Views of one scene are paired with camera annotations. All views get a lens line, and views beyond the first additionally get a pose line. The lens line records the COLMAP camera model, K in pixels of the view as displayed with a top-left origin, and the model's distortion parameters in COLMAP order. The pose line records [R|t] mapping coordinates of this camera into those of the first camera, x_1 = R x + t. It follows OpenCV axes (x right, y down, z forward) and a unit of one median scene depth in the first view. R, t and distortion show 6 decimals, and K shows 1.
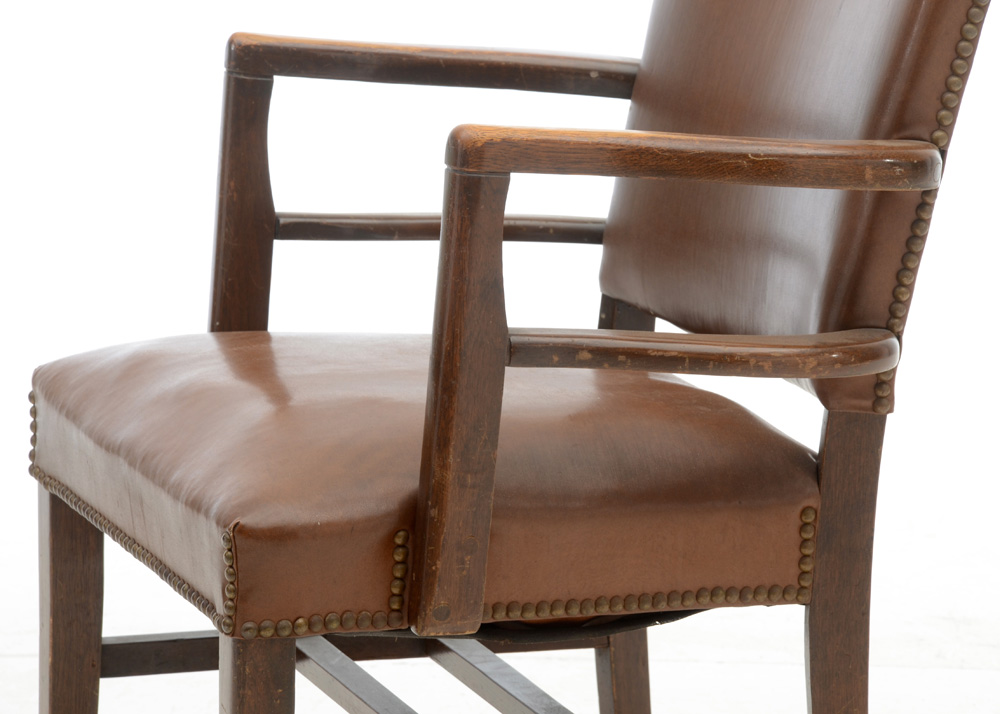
lens RADIAL K [[4582.1, 0, 501.8], [0, 4582.1, 363.2], [0, 0, 1]] dist [0.251477, 0.000000]
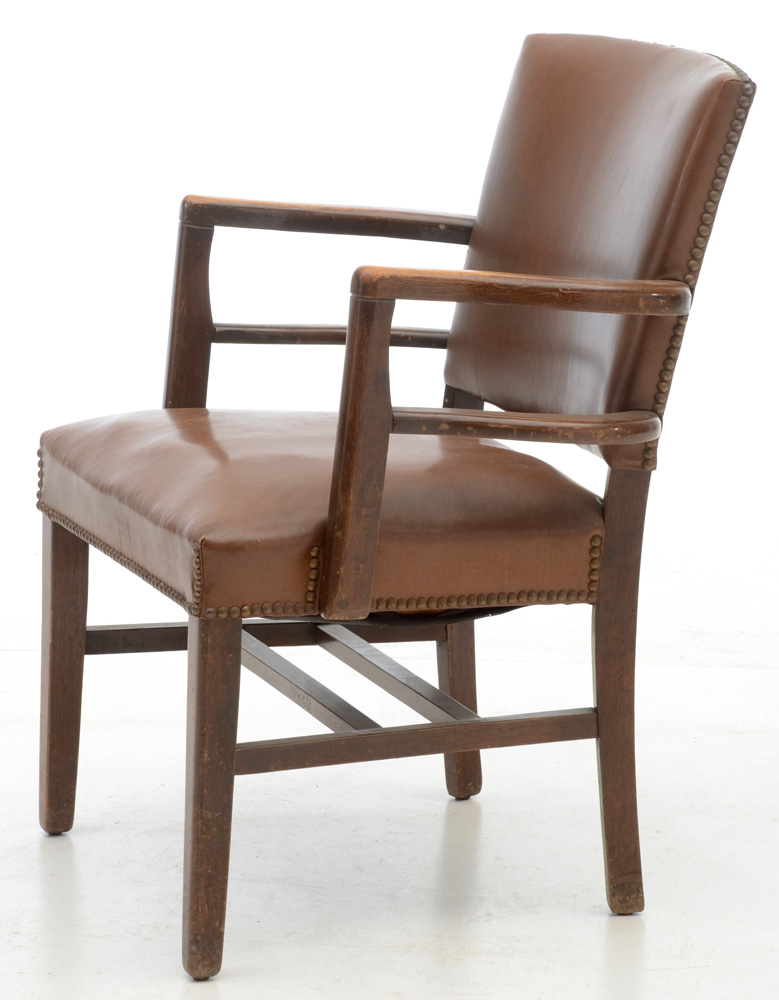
lens RADIAL K [[3611.6, 0, 386.8], [0, 3611.6, 493.6], [0, 0, 1]] dist [-0.665102, 0.000000]
pose [[0.999832, 0.012861, 0.013034, -0.013145], [-0.013053, 0.999805, 0.014796, 0.002591], [-0.012841, -0.014964, 0.999806, -0.120491]]
